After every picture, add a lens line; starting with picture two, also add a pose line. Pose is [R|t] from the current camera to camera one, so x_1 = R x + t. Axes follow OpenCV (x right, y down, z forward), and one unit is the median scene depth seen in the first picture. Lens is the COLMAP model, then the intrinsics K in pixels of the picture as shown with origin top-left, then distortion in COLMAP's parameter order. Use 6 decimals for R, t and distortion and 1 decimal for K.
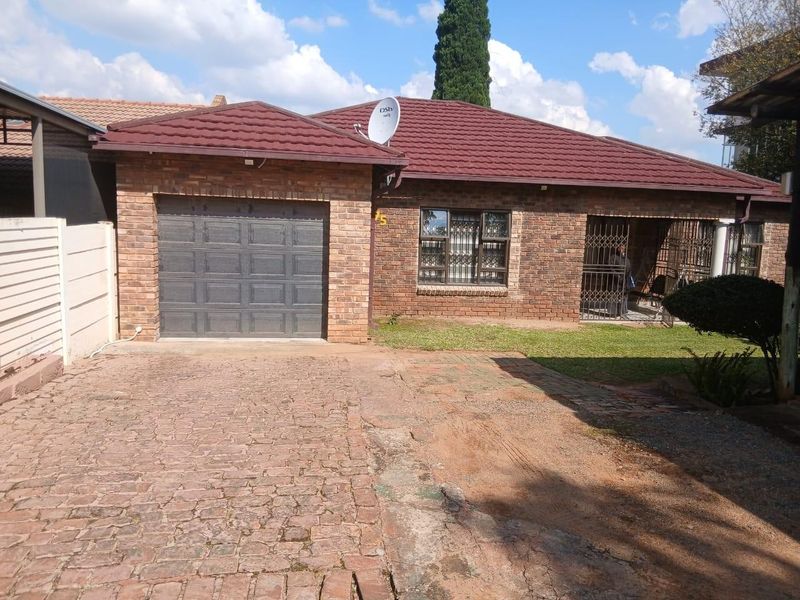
lens RADIAL K [[600.5, 0, 397.0], [0, 600.5, 283.5], [0, 0, 1]] dist [0.072675, -0.090726]
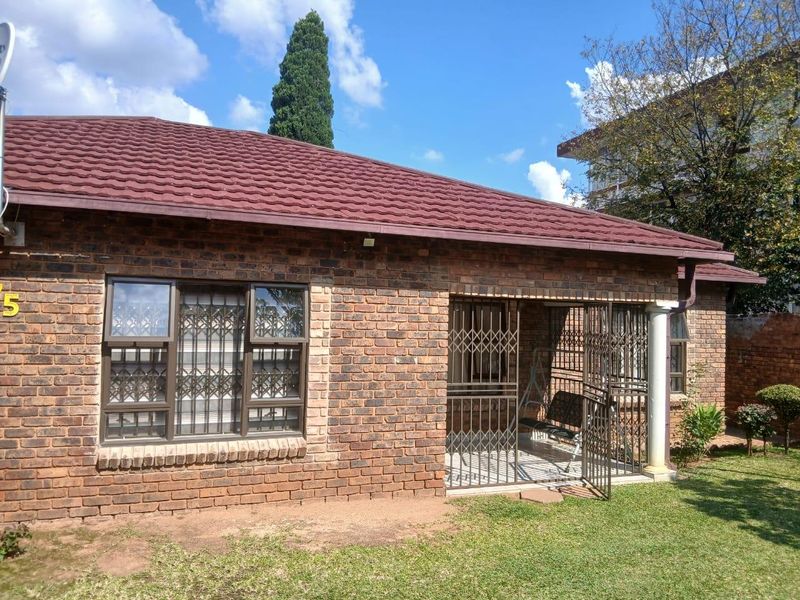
lens RADIAL K [[600.5, 0, 397.0], [0, 600.5, 283.5], [0, 0, 1]] dist [0.072675, -0.090726]
pose [[0.975566, -0.000528, 0.219705, 0.147786], [0.036622, 0.986397, -0.160246, -0.036655], [-0.216632, 0.164377, 0.962315, 0.481731]]
